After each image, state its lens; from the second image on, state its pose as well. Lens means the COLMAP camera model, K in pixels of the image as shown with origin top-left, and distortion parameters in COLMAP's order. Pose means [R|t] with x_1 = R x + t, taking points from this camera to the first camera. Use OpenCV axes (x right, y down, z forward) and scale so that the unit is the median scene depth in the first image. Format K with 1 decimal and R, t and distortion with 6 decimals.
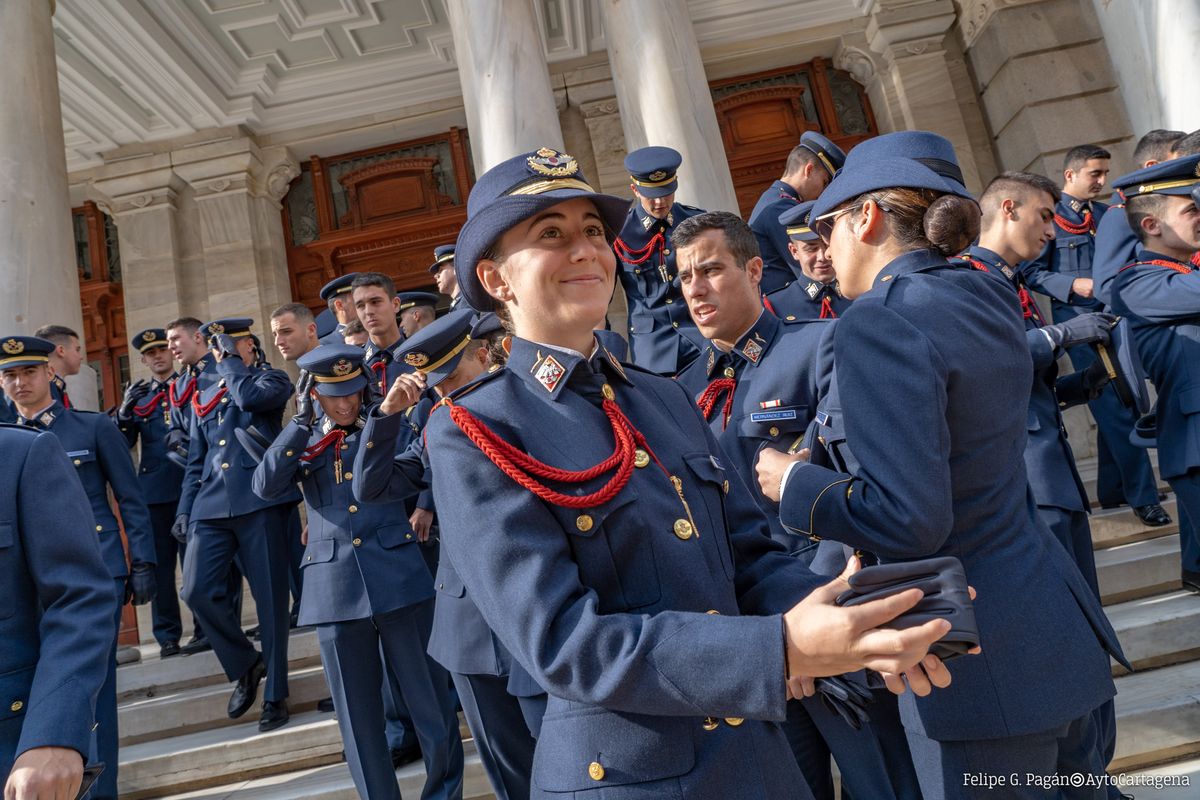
lens RADIAL K [[807.3, 0, 600.0], [0, 807.3, 400.0], [0, 0, 1]] dist [-0.022373, 0.002334]
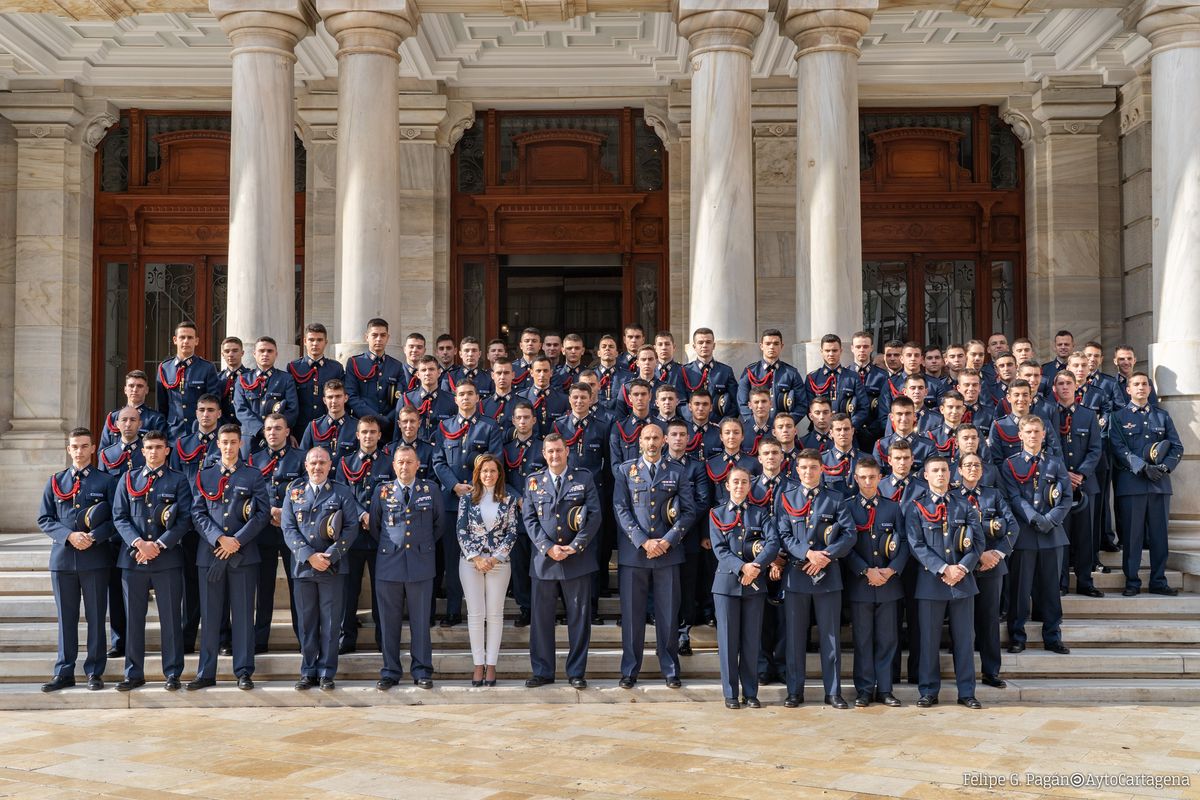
lens RADIAL K [[1459.7, 0, 600.0], [0, 1459.7, 400.0], [0, 0, 1]] dist [0.037847, 0.026599]
pose [[0.981678, 0.189913, 0.015565, -0.184714], [-0.190433, 0.974944, 0.114978, -0.190161], [0.006661, -0.115835, 0.993246, -0.986751]]
